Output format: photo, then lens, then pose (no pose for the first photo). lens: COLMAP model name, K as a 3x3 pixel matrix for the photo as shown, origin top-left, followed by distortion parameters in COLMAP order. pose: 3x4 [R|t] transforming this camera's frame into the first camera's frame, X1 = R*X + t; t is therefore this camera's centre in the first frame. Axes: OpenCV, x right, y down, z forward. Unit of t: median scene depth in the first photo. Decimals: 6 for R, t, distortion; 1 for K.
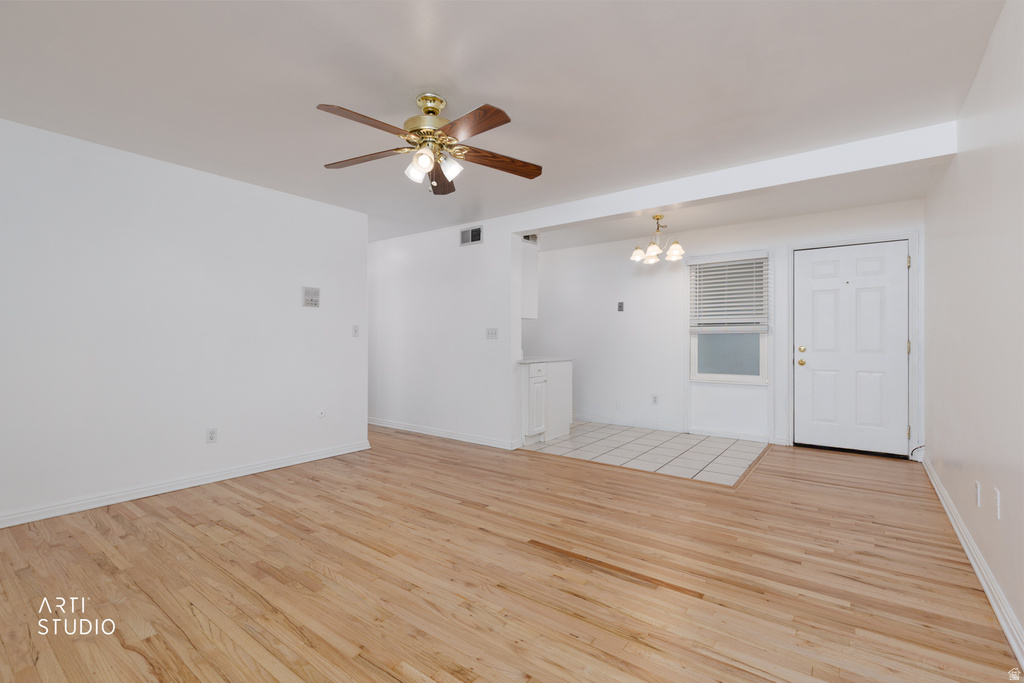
lens RADIAL K [[458.1, 0, 515.6], [0, 458.1, 338.8], [0, 0, 1]] dist [0.007651, -0.000763]
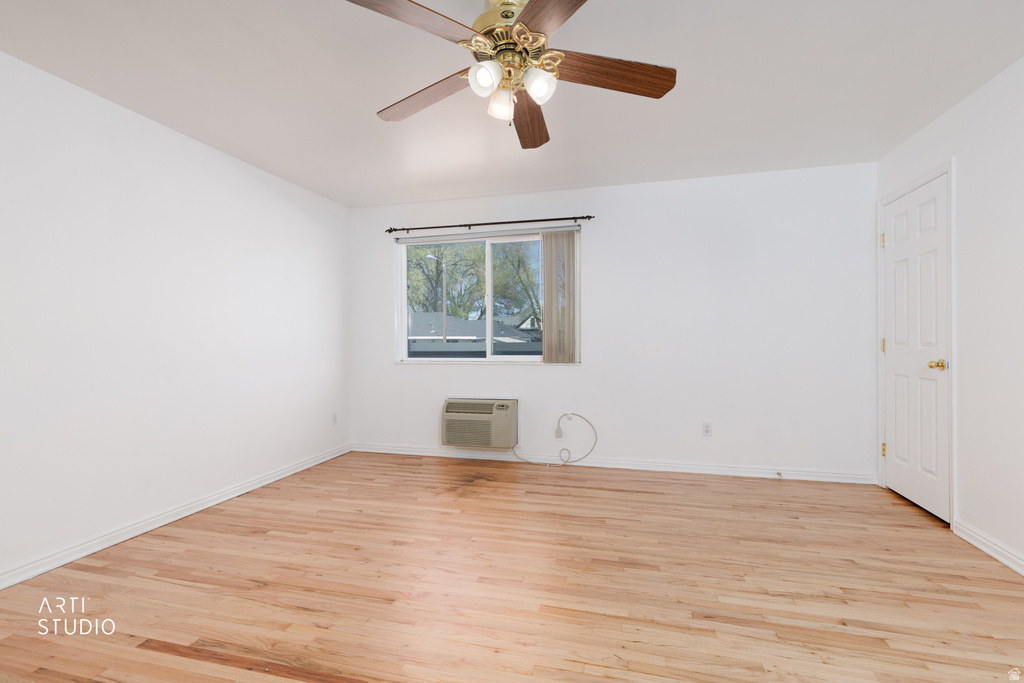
lens RADIAL K [[458.1, 0, 515.6], [0, 458.1, 338.8], [0, 0, 1]] dist [0.007651, -0.000763]
pose [[-0.924663, 0.004330, -0.380762, 0.059241], [0.006655, 0.999966, -0.004791, 0.005482], [0.380728, -0.006964, -0.924661, 1.335897]]
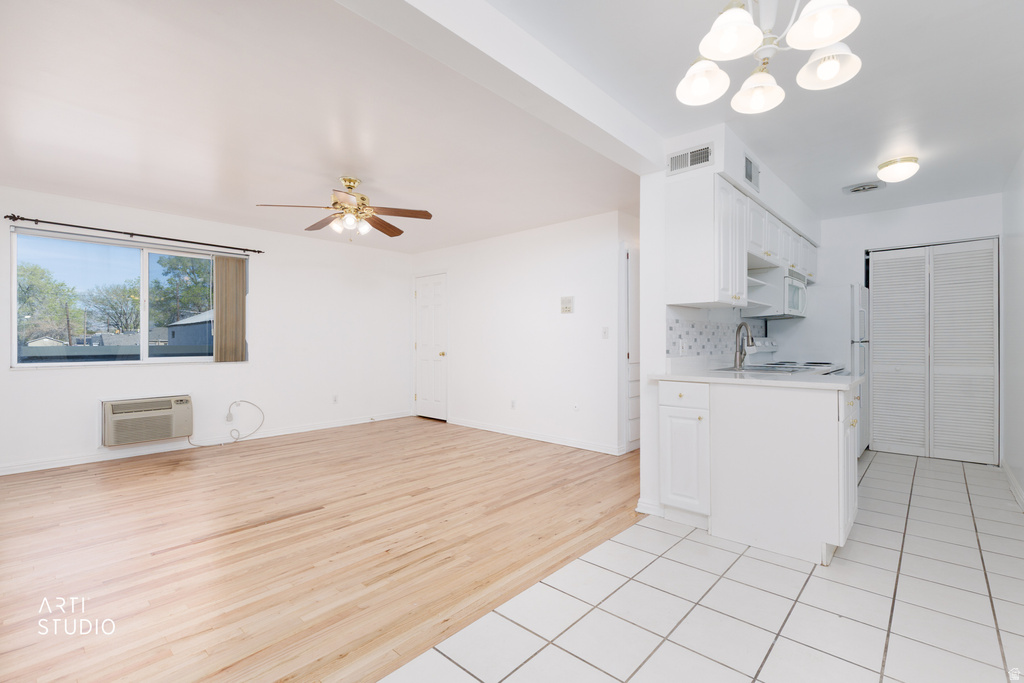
lens RADIAL K [[458.1, 0, 515.6], [0, 458.1, 338.8], [0, 0, 1]] dist [0.007651, -0.000763]
pose [[-0.094427, -0.005968, -0.995514, 0.994522], [0.005690, 0.999962, -0.006535, 0.003497], [0.995515, -0.006282, -0.094390, 1.349162]]
